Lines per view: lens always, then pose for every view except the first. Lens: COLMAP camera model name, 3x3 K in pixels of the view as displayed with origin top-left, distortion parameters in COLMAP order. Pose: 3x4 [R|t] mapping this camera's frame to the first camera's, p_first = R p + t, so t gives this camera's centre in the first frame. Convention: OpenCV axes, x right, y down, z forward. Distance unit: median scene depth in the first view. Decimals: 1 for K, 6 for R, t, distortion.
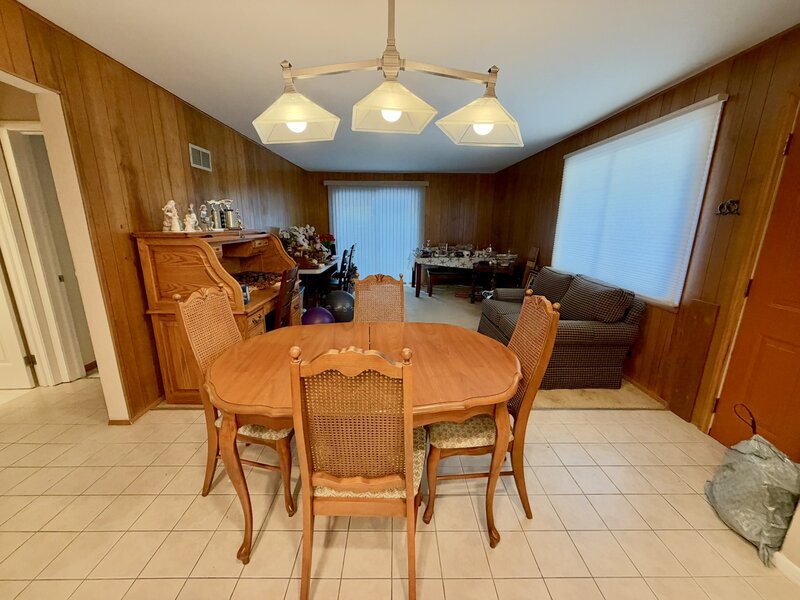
lens RADIAL K [[319.8, 0, 398.5], [0, 319.8, 301.1], [0, 0, 1]] dist [0.001491, -0.000298]
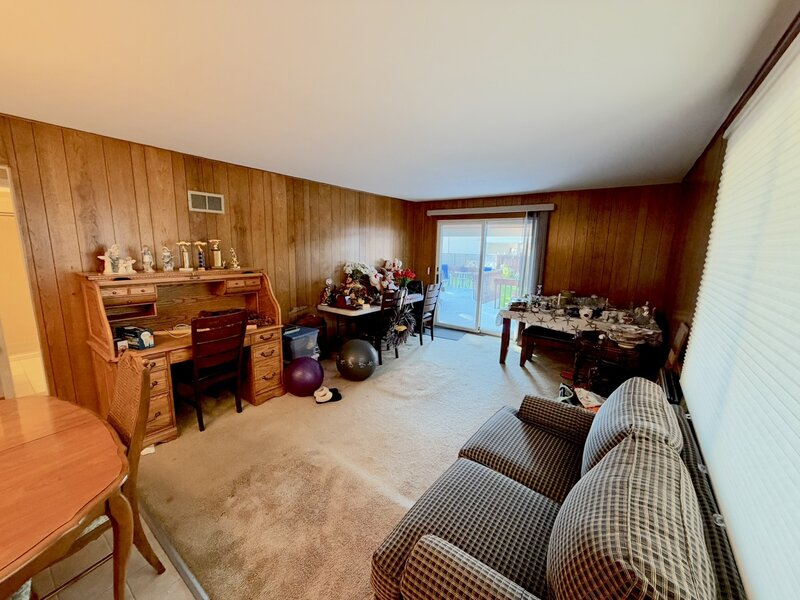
lens RADIAL K [[319.8, 0, 402.0], [0, 319.8, 303.5], [0, 0, 1]] dist [0.001491, -0.000298]
pose [[0.794018, 0.115982, -0.596728, 0.308344], [-0.157379, 0.987383, -0.017501, -0.101569], [0.587169, 0.107808, 0.802253, 0.291004]]
